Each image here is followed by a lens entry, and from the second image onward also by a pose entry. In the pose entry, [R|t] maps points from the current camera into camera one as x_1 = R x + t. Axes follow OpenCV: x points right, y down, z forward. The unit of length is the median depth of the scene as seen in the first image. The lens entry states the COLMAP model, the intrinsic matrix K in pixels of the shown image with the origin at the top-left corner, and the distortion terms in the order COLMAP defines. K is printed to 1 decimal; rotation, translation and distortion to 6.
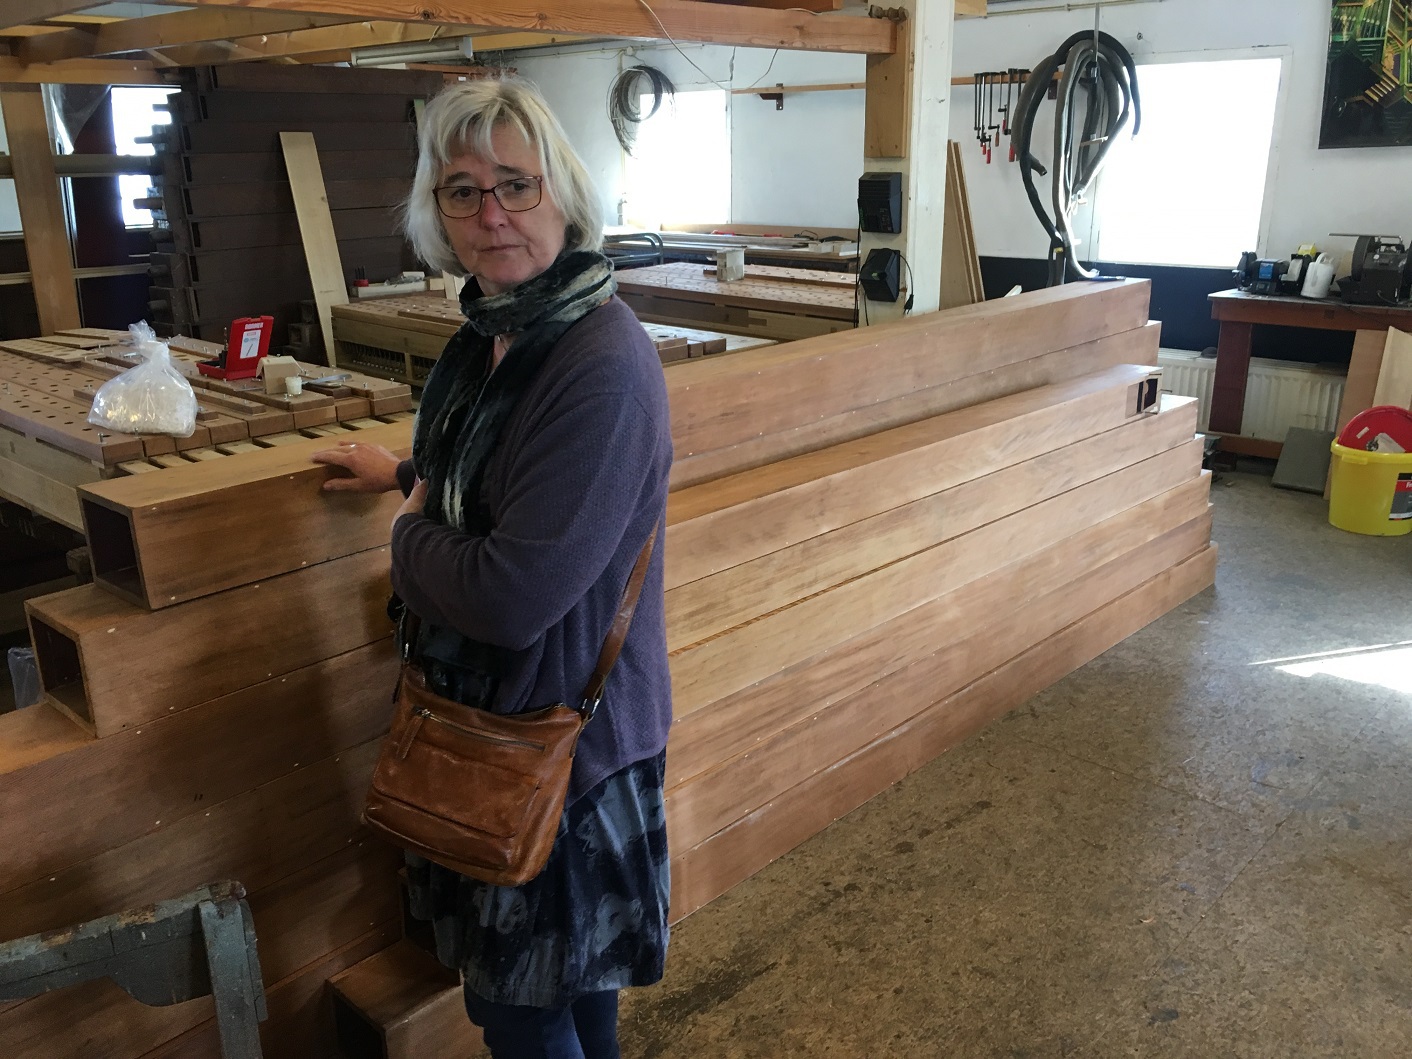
lens RADIAL K [[1201.2, 0, 704.8], [0, 1201.2, 530.9], [0, 0, 1]] dist [0.055790, -0.069371]
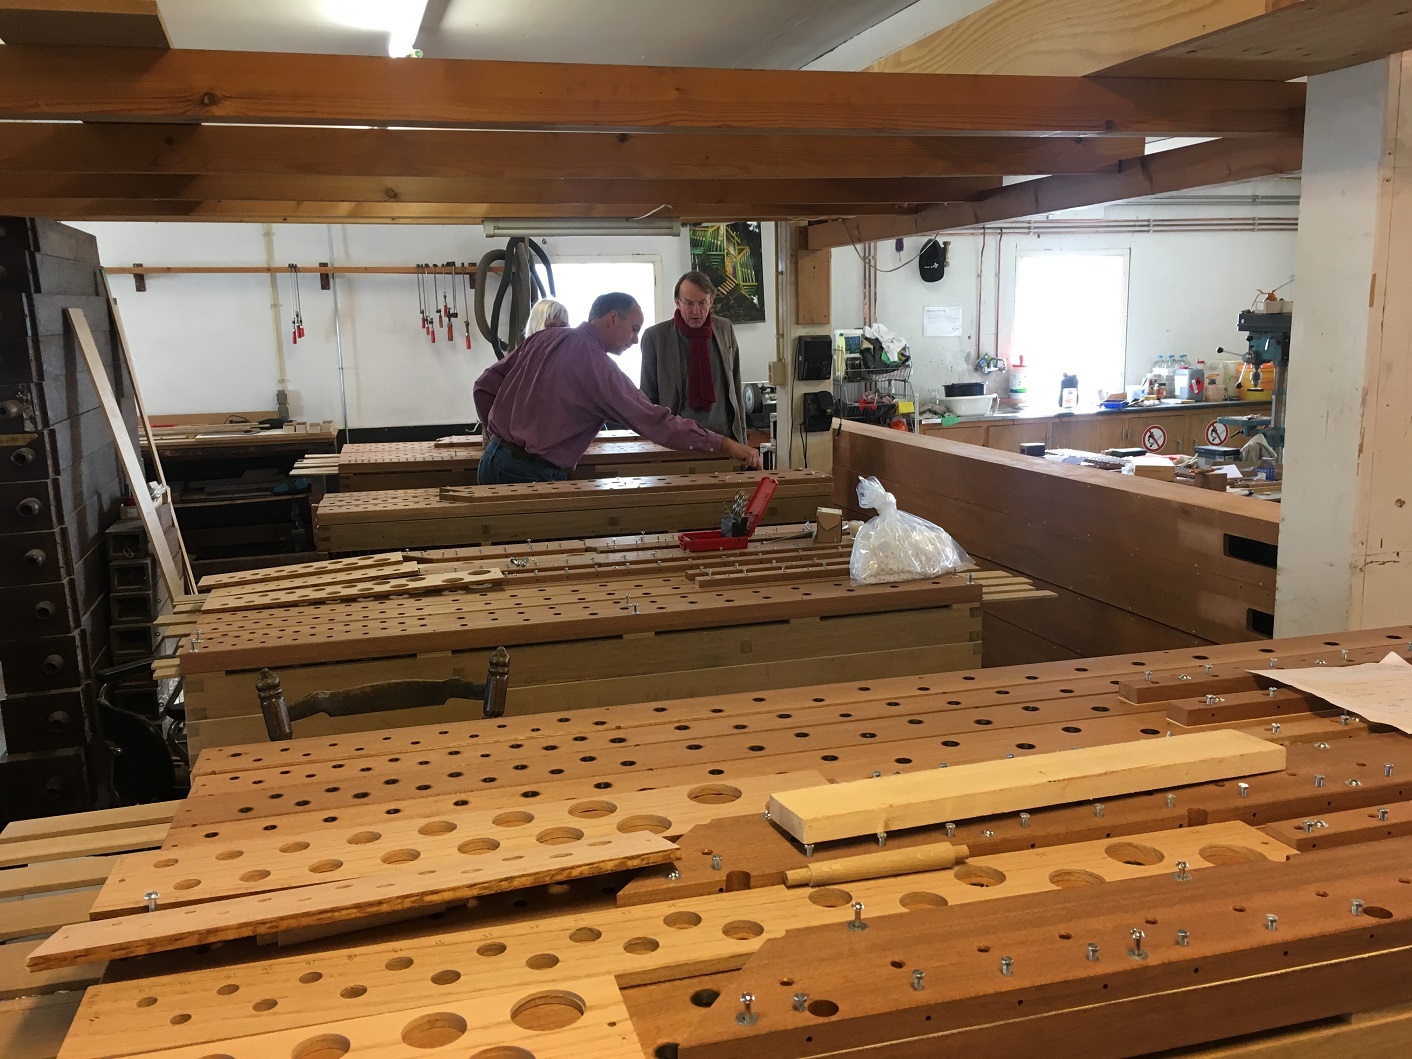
lens RADIAL K [[1201.2, 0, 704.9], [0, 1201.2, 531.2], [0, 0, 1]] dist [0.055790, -0.069371]
pose [[0.509504, -0.151740, 0.846983, -0.663824], [0.280807, 0.959759, 0.003024, -0.077375], [-0.813359, 0.236298, 0.531611, 0.271930]]
